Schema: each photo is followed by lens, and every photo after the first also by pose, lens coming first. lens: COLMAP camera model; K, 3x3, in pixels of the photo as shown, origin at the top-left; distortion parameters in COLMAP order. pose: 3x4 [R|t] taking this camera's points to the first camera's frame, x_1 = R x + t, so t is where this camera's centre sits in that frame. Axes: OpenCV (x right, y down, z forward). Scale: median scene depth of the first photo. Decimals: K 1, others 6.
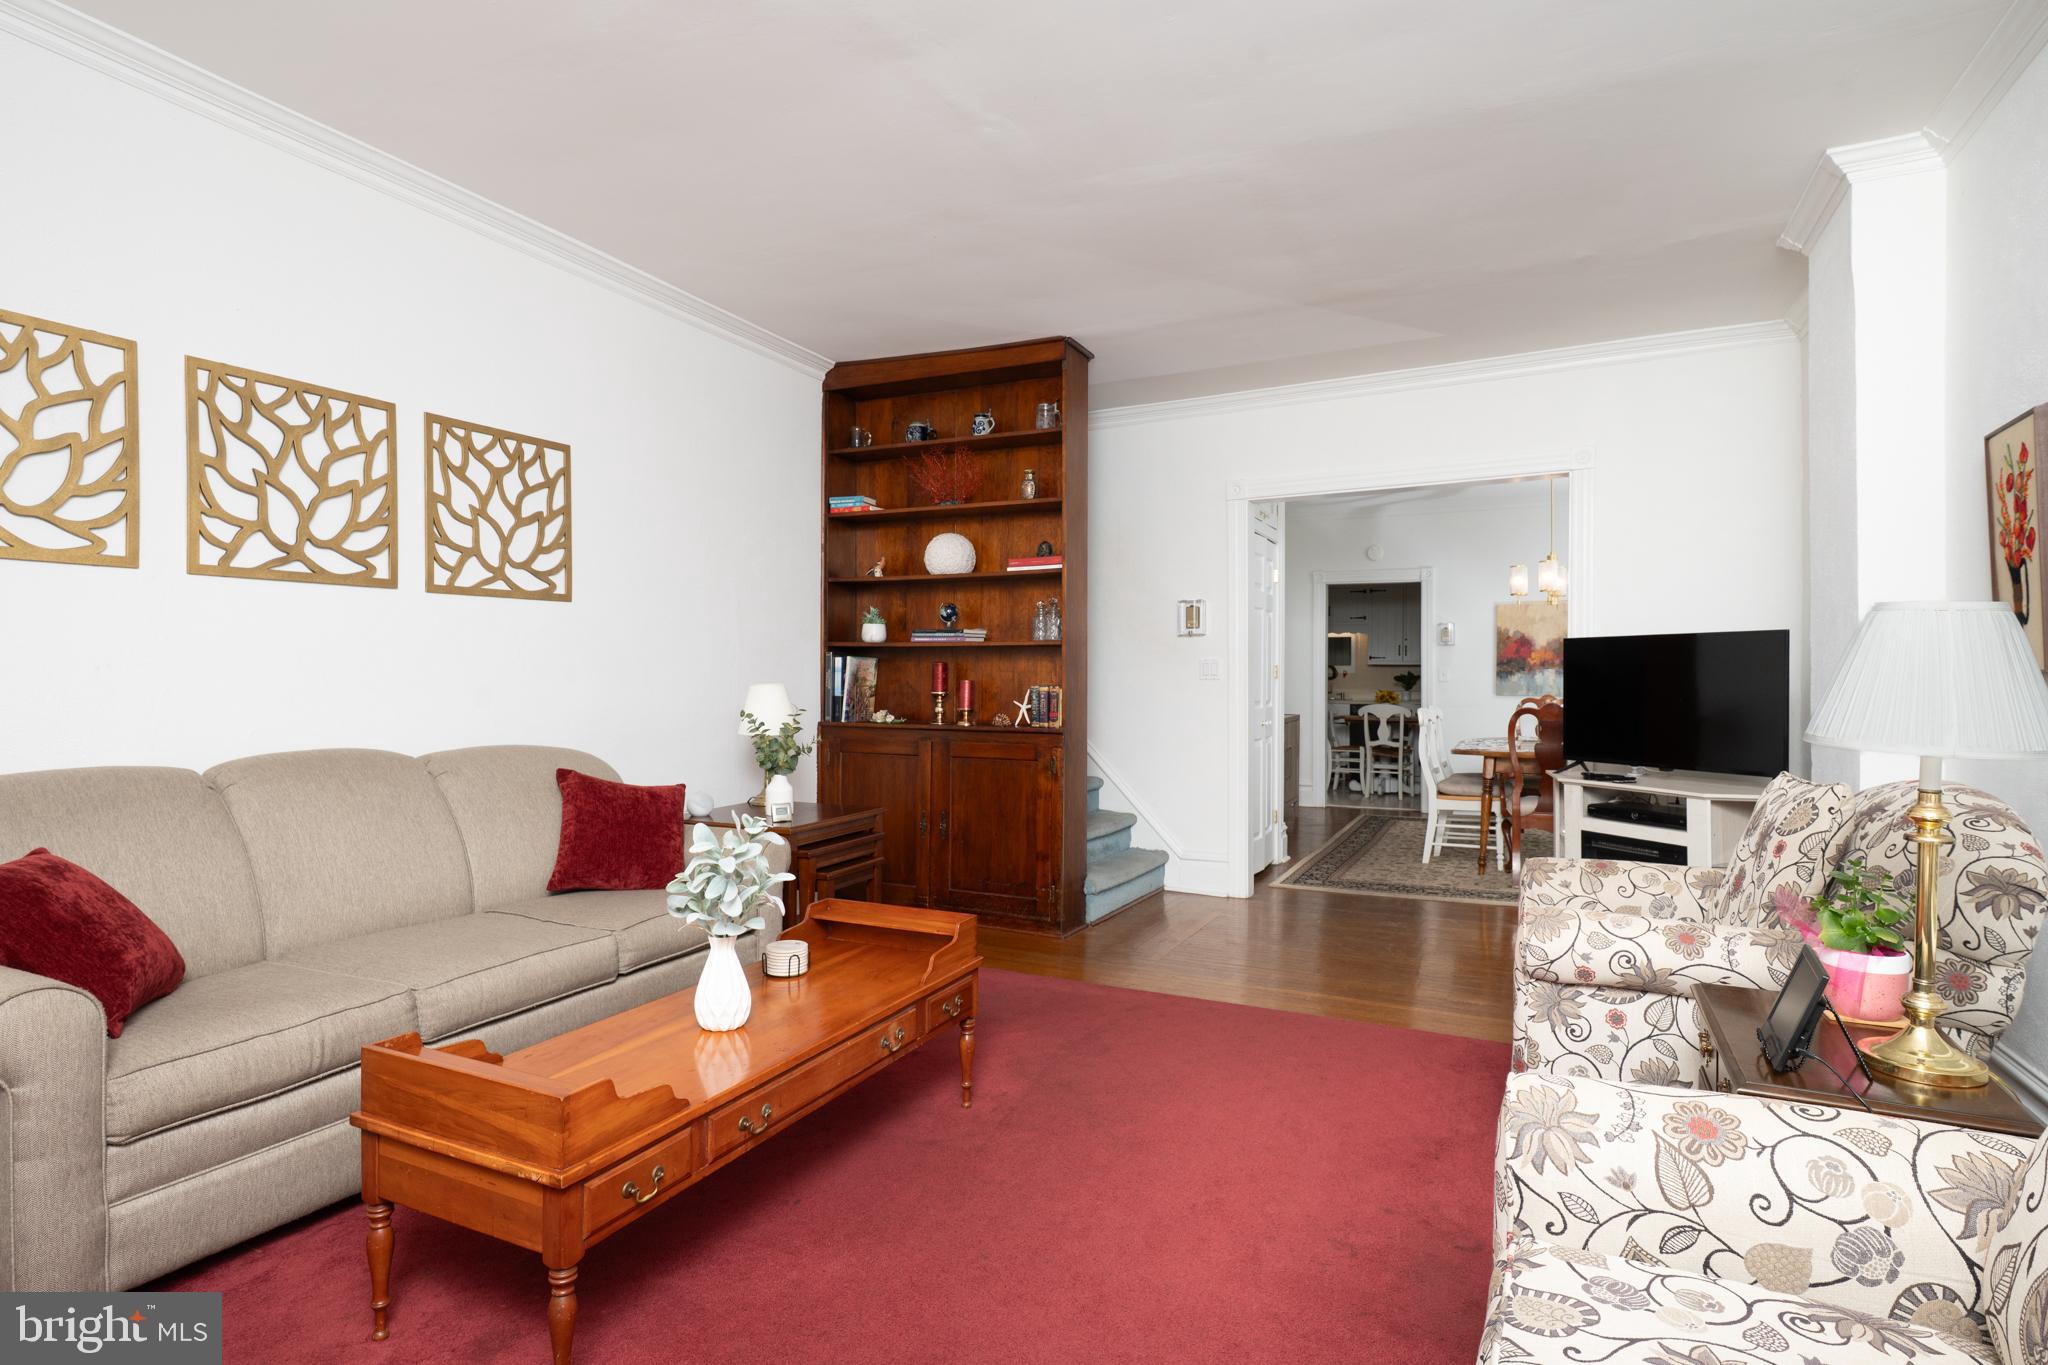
lens RADIAL K [[1068.5, 0, 1016.0], [0, 1068.5, 685.3], [0, 0, 1]] dist [0.002110, 0.000488]
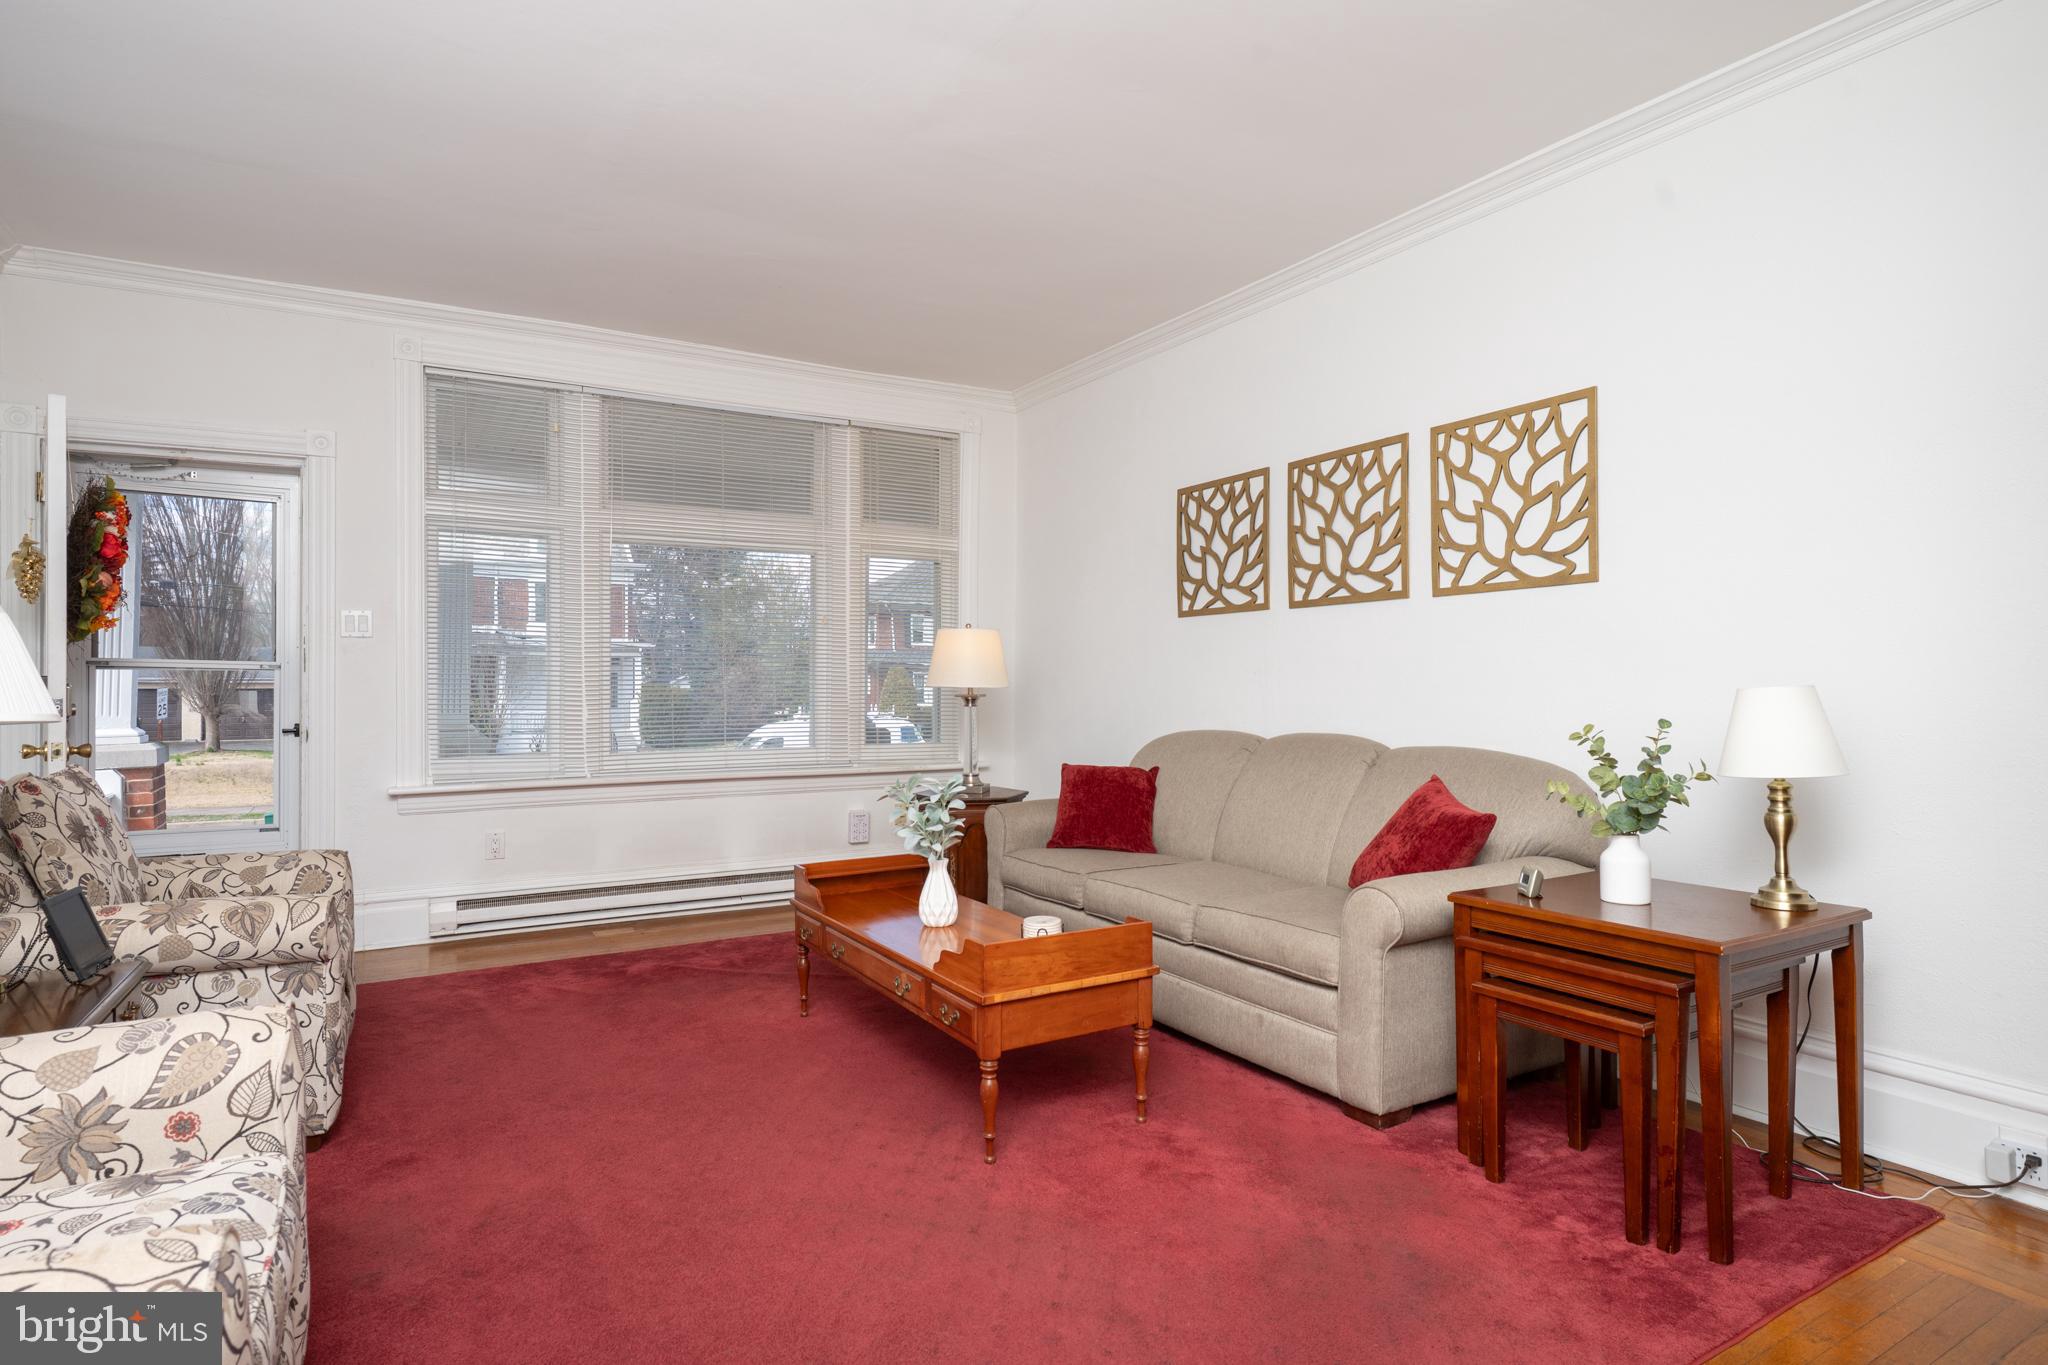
lens RADIAL K [[1068.5, 0, 1016.0], [0, 1068.5, 685.3], [0, 0, 1]] dist [0.002110, 0.000488]
pose [[-0.548834, 0.013175, -0.835827, 0.549054], [0.004643, 0.999908, 0.012712, -0.013997], [0.835918, 0.003097, -0.548845, 1.198267]]
